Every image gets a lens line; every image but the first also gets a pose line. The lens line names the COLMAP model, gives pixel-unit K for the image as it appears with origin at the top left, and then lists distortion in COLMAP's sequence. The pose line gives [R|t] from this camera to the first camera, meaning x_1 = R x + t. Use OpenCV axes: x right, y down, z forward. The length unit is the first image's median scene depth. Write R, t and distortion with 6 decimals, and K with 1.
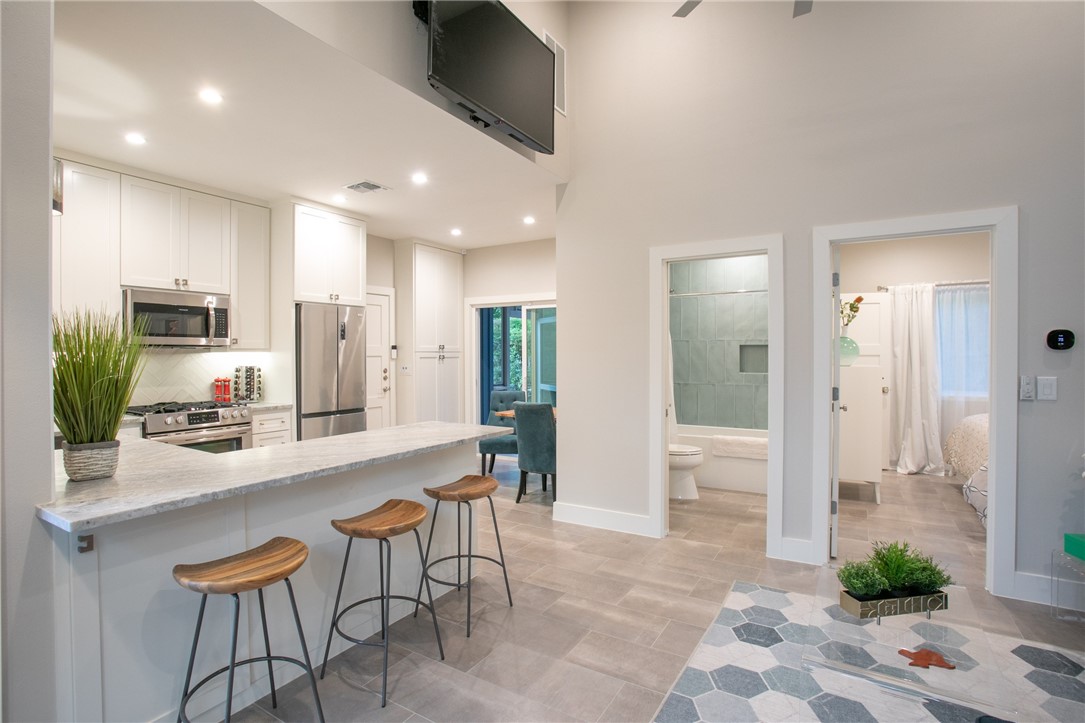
lens RADIAL K [[540.3, 0, 546.3], [0, 540.3, 355.3], [0, 0, 1]] dist [-0.002790, -0.000190]
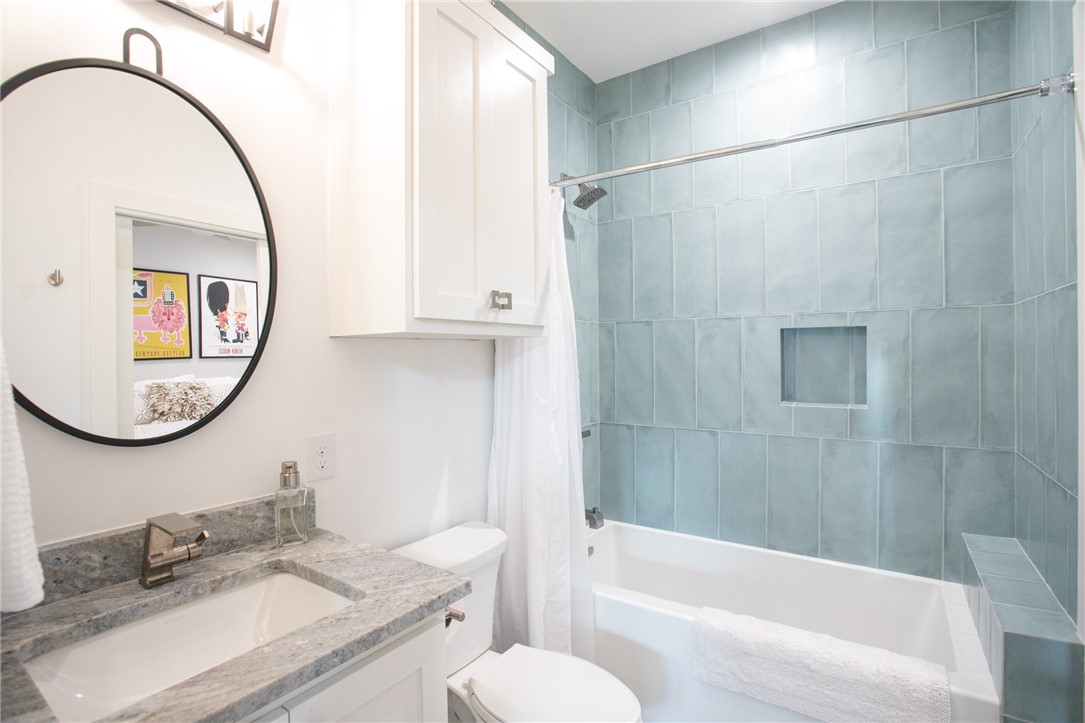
lens RADIAL K [[520.1, 0, 541.0], [0, 520.1, 359.5], [0, 0, 1]] dist [-0.015629, 0.000281]
pose [[0.998668, -0.013421, -0.049830, 0.206833], [0.014165, 0.999793, 0.014602, -0.005259], [0.049624, -0.015289, 0.998651, 0.624633]]
